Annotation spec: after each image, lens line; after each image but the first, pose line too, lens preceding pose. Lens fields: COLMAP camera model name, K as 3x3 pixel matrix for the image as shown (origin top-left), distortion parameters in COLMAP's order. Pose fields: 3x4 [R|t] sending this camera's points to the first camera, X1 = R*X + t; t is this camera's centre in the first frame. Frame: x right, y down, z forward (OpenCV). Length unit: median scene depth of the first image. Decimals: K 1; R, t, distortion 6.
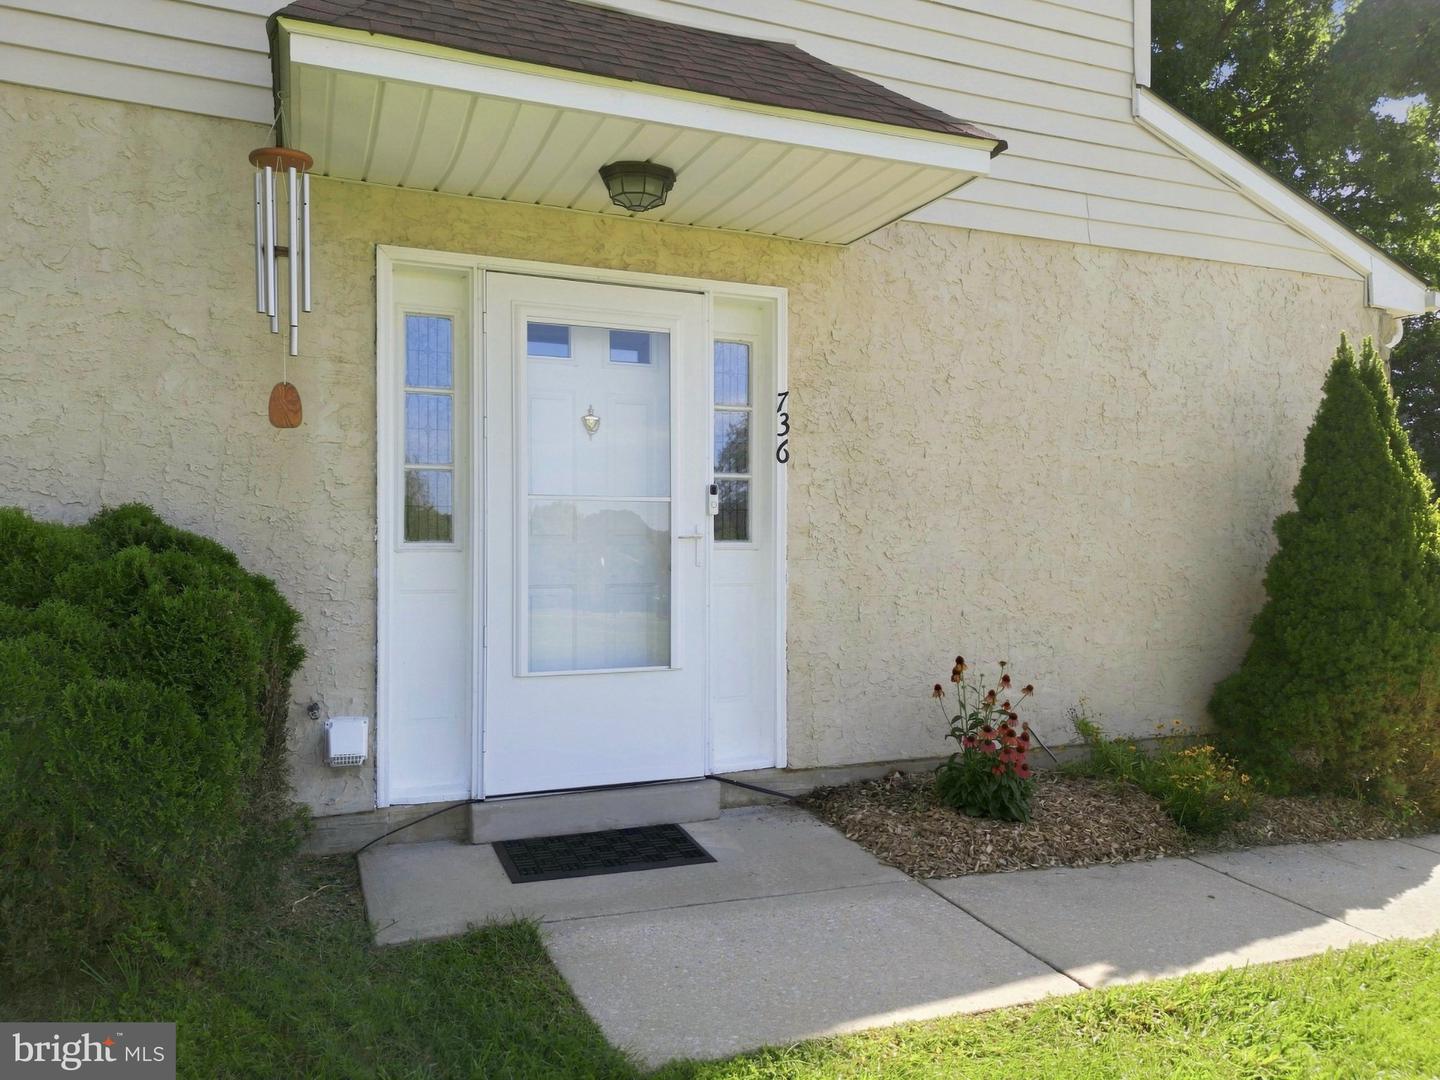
lens RADIAL K [[1011.7, 0, 720.0], [0, 1011.7, 540.0], [0, 0, 1]] dist [0.102922, -0.130810]
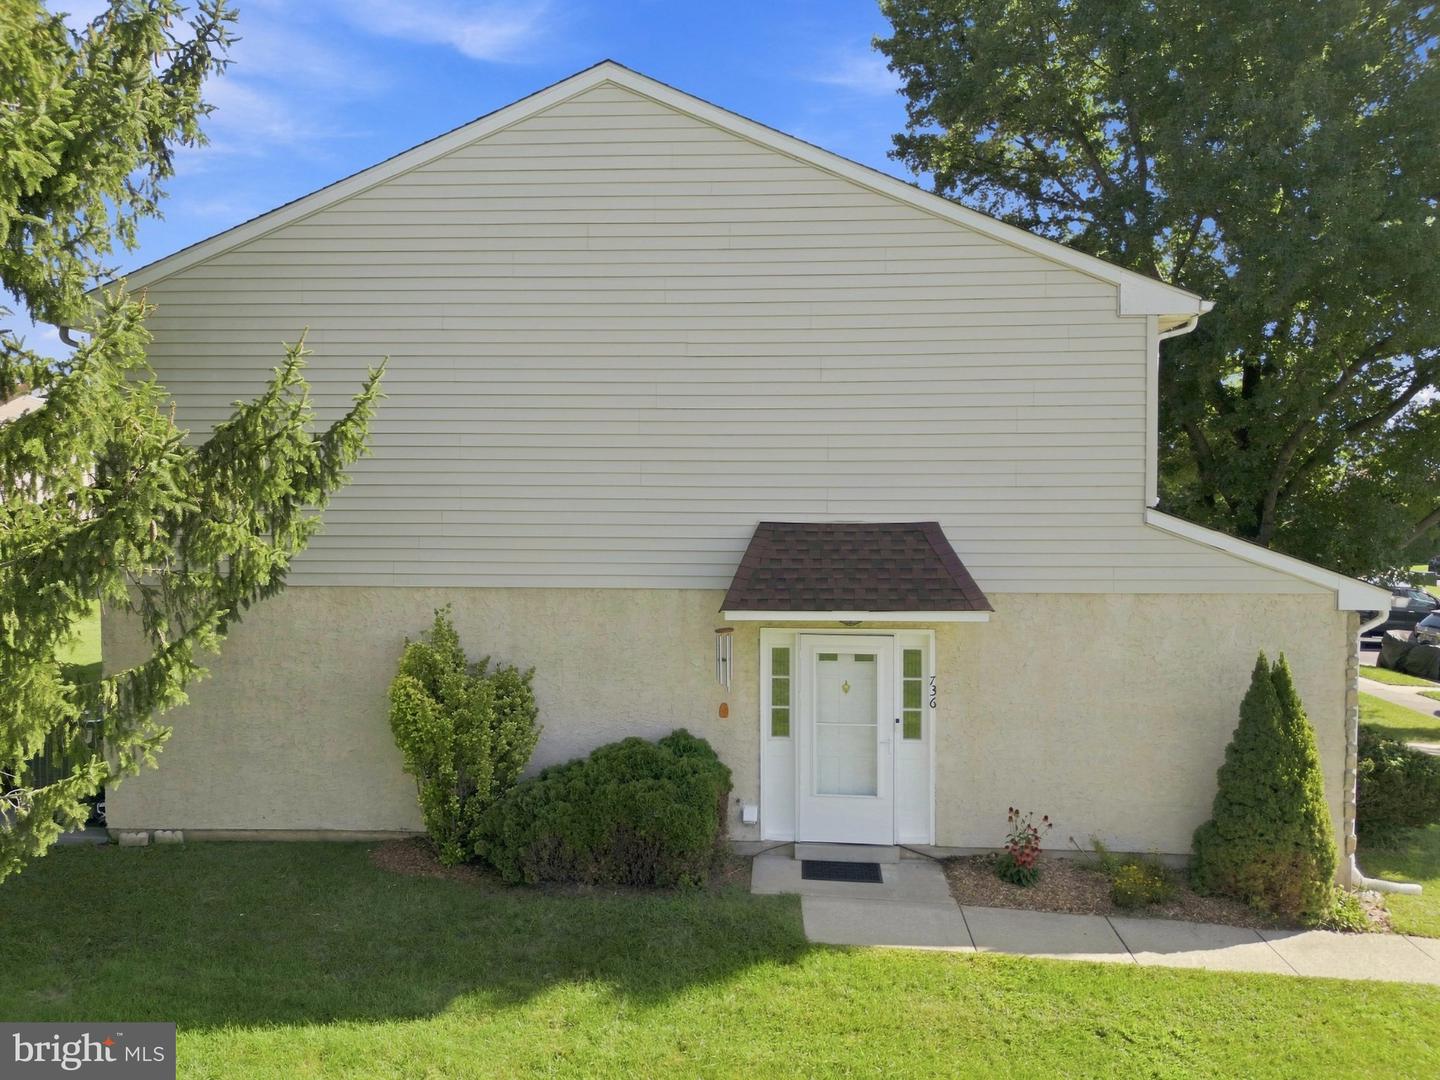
lens RADIAL K [[1011.7, 0, 720.0], [0, 1011.7, 540.0], [0, 0, 1]] dist [0.102922, -0.130810]
pose [[0.896291, 0.017652, -0.443115, 0.681764], [0.002592, 0.998982, 0.045040, -0.593994], [0.443459, -0.041517, 0.895333, -1.290624]]
